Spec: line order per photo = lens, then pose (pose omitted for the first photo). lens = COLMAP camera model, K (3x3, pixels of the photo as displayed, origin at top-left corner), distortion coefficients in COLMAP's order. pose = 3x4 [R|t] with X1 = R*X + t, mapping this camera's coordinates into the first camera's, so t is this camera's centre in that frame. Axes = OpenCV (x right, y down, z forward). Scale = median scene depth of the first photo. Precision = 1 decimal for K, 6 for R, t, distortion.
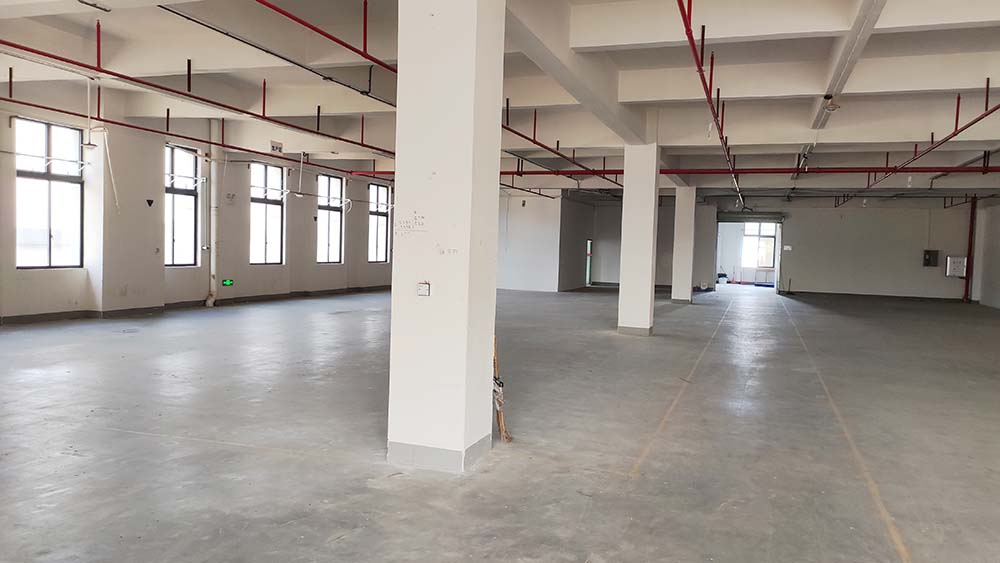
lens RADIAL K [[741.4, 0, 500.0], [0, 741.4, 281.5], [0, 0, 1]] dist [0.104031, -0.118206]
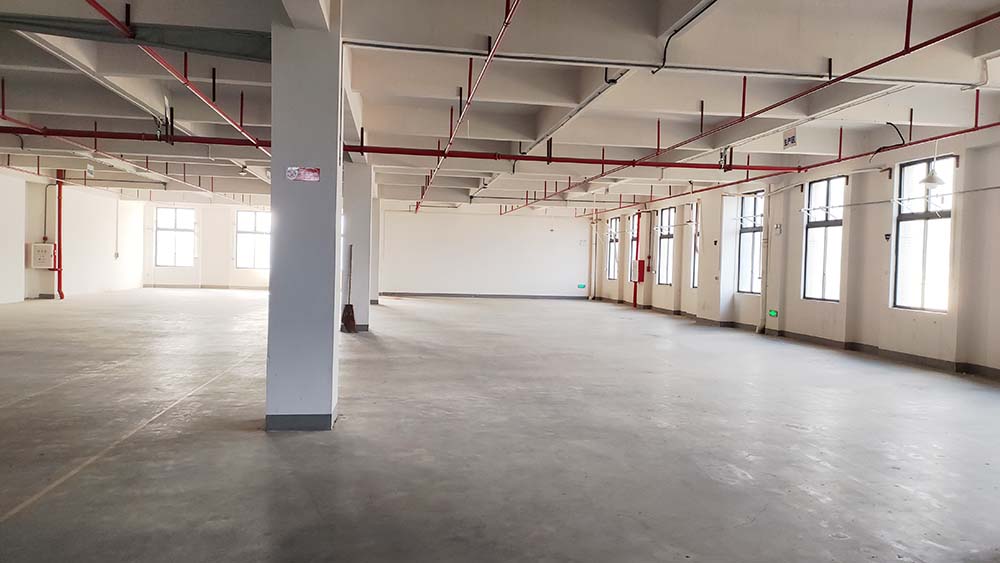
lens RADIAL K [[741.4, 0, 500.0], [0, 741.4, 281.5], [0, 0, 1]] dist [0.104031, -0.118206]
pose [[-0.885946, -0.044927, -0.461607, 0.451554], [-0.077792, 0.995591, 0.052405, -0.070002], [0.457217, 0.082337, -0.885536, 1.856173]]
